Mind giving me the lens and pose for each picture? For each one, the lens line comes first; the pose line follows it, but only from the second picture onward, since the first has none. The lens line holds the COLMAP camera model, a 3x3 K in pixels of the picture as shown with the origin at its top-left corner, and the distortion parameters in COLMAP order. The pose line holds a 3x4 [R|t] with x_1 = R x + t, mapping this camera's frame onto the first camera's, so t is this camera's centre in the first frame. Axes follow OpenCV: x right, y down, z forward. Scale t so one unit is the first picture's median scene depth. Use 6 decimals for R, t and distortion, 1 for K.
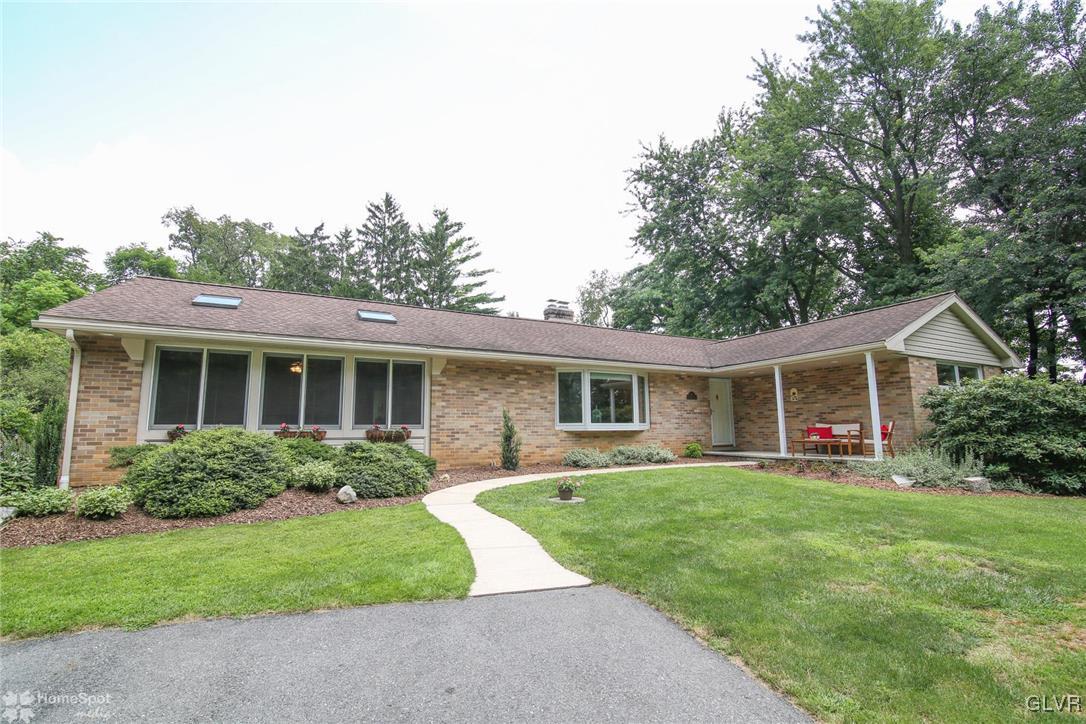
lens RADIAL K [[530.2, 0, 543.0], [0, 530.2, 362.0], [0, 0, 1]] dist [-0.020976, 0.000612]
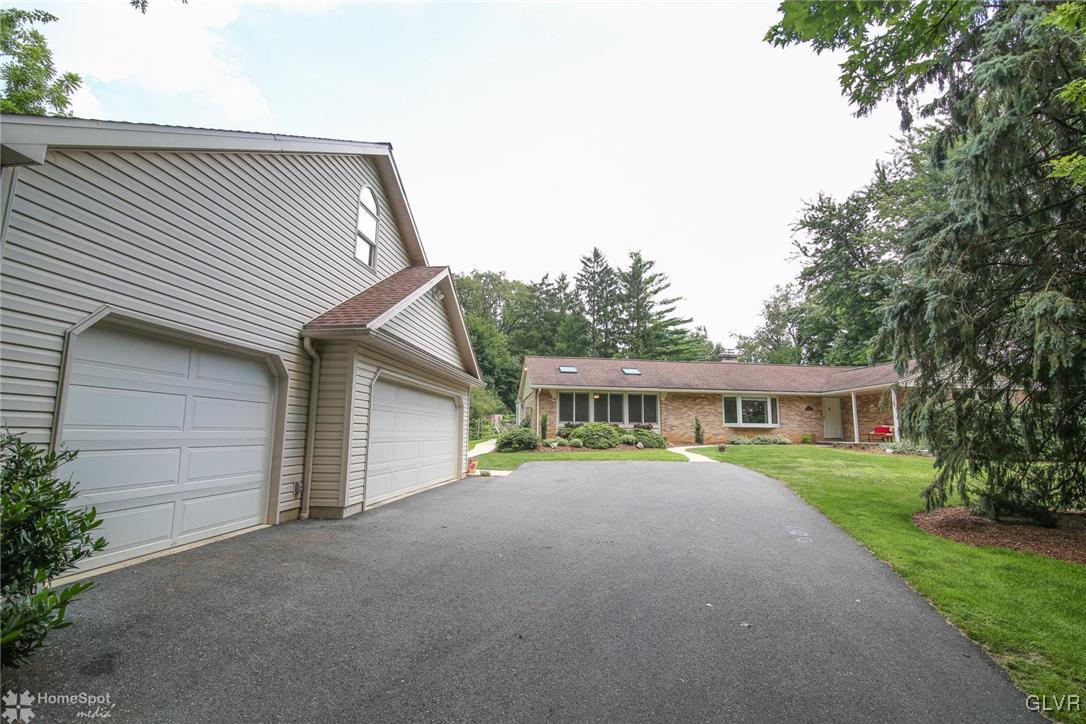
lens RADIAL K [[488.3, 0, 543.0], [0, 488.3, 362.0], [0, 0, 1]] dist [-0.017189, -0.000067]
pose [[0.931132, -0.033186, -0.363170, 0.019317], [0.027176, 0.999396, -0.021648, -0.026534], [0.363669, 0.010288, 0.931471, -0.273715]]
